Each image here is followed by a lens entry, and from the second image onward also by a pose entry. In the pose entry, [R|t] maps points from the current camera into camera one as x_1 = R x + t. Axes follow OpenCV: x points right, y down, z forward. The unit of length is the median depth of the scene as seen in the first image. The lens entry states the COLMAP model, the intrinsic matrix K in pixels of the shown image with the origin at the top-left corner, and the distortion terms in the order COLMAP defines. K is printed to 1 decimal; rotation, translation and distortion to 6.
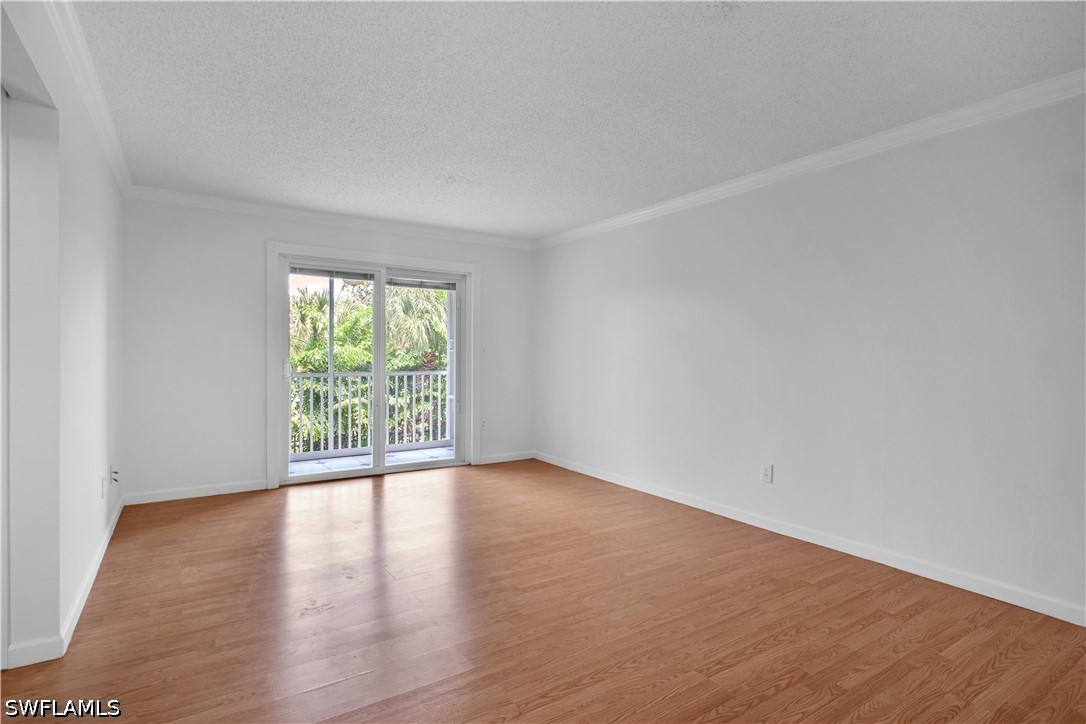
lens RADIAL K [[543.2, 0, 540.7], [0, 543.2, 351.0], [0, 0, 1]] dist [-0.001065, 0.000715]
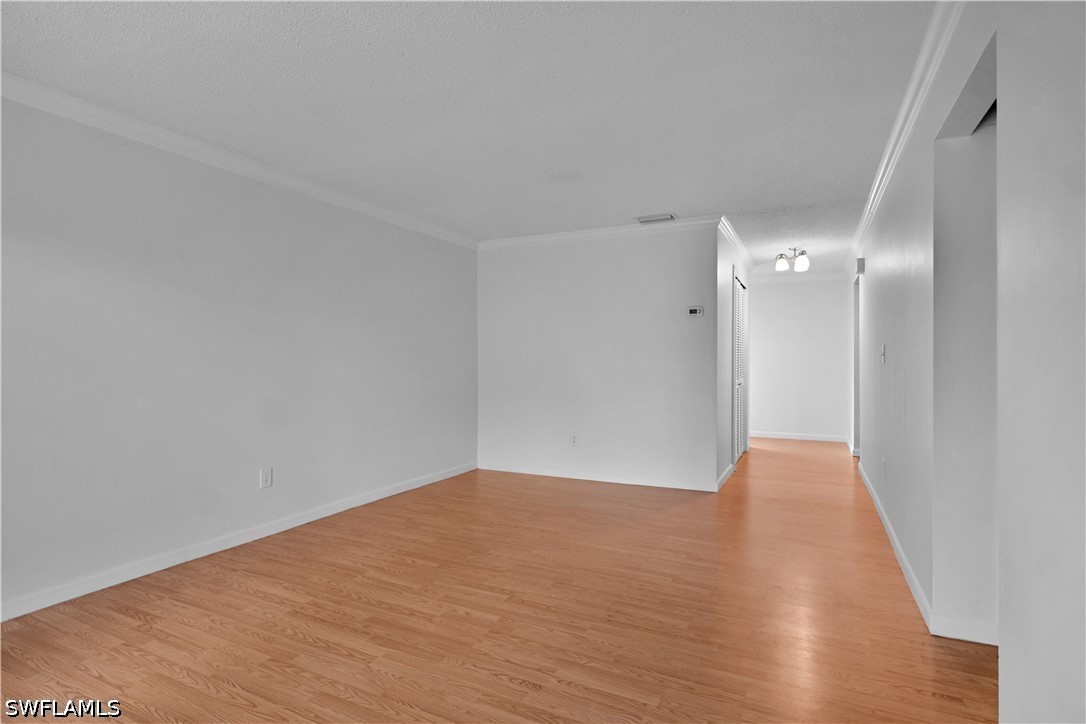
lens RADIAL K [[543.2, 0, 541.8], [0, 543.2, 358.3], [0, 0, 1]] dist [-0.001065, 0.000715]
pose [[-0.500735, -0.005420, 0.865584, -0.479508], [-0.007291, 0.999971, 0.002044, 0.001688], [-0.865570, -0.005287, -0.500760, 0.753106]]
